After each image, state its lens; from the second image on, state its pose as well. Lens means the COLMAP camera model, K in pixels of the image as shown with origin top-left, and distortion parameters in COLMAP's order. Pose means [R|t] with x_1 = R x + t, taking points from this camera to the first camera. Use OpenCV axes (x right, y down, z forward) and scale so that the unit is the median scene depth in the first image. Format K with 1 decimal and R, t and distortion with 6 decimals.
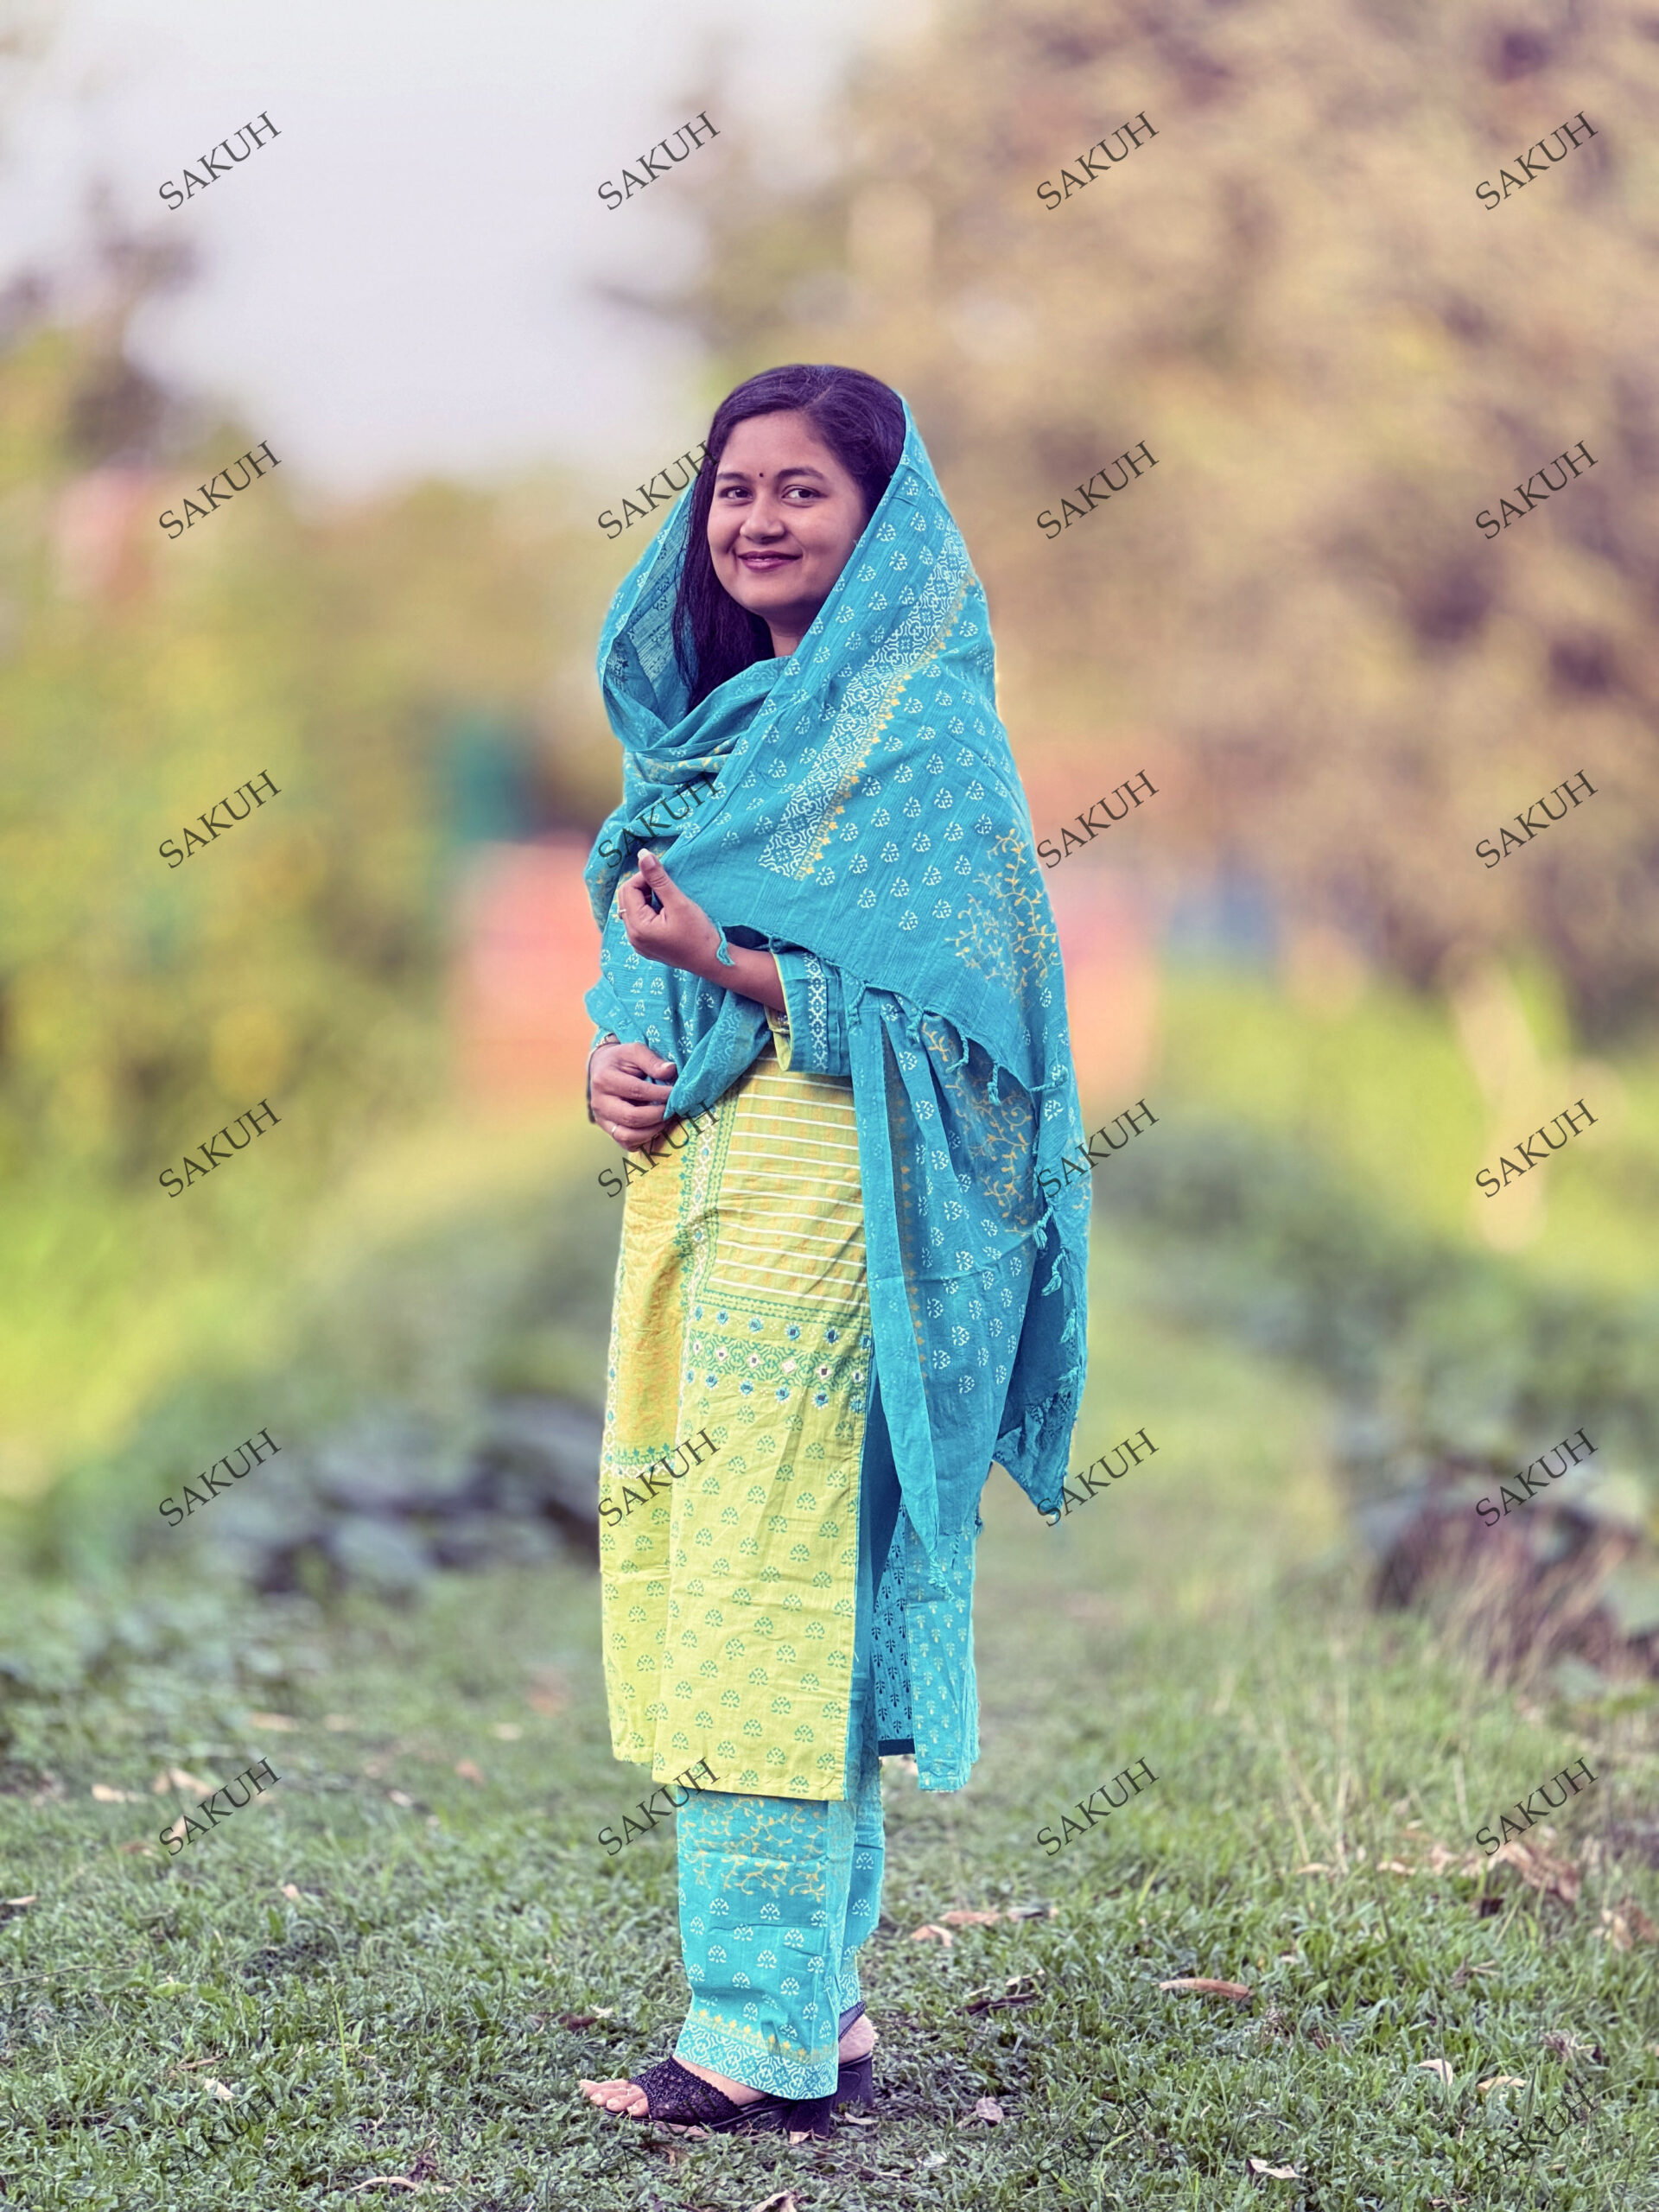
lens RADIAL K [[7742.9, 0, 829.3], [0, 7742.9, 1106.3], [0, 0, 1]] dist [0.017256, -0.673588]
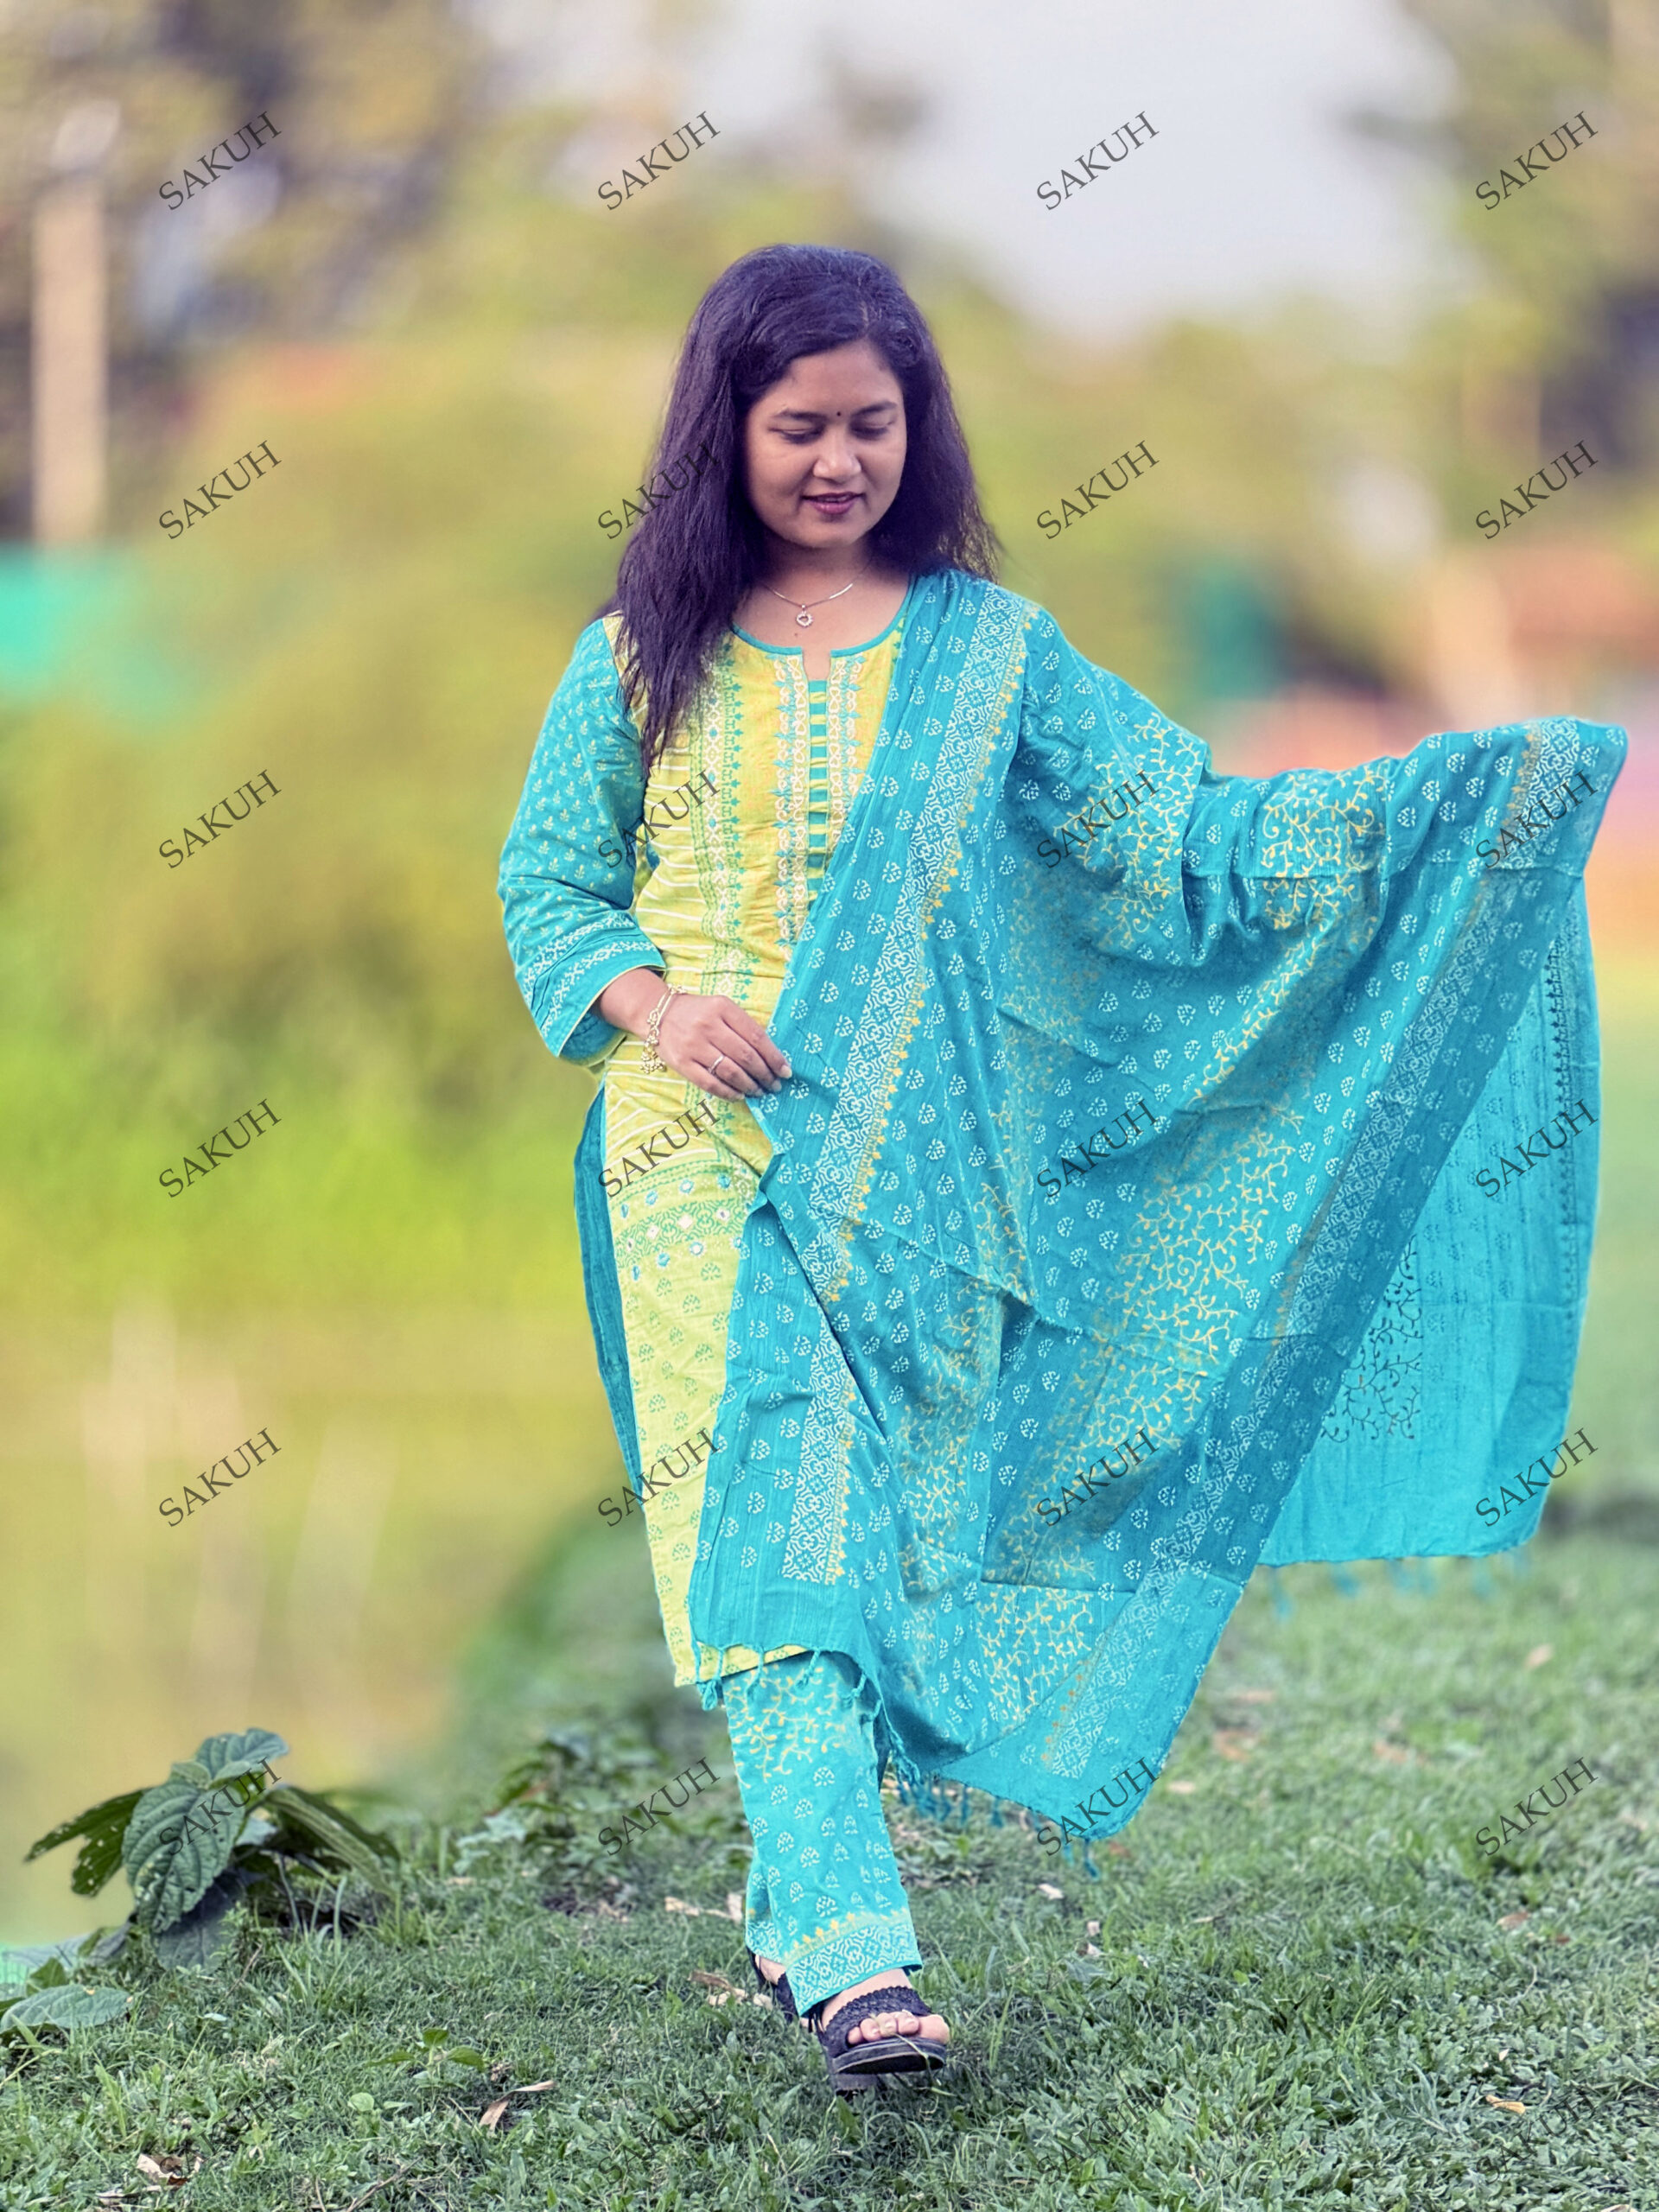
lens RADIAL K [[7742.9, 0, 829.3], [0, 7742.9, 1106.3], [0, 0, 1]] dist [0.017256, -0.673588]
pose [[0.992927, -0.055186, -0.105125, 0.013031], [0.057190, 0.998233, 0.016147, -0.007341], [0.104048, -0.022045, 0.994328, 0.236349]]
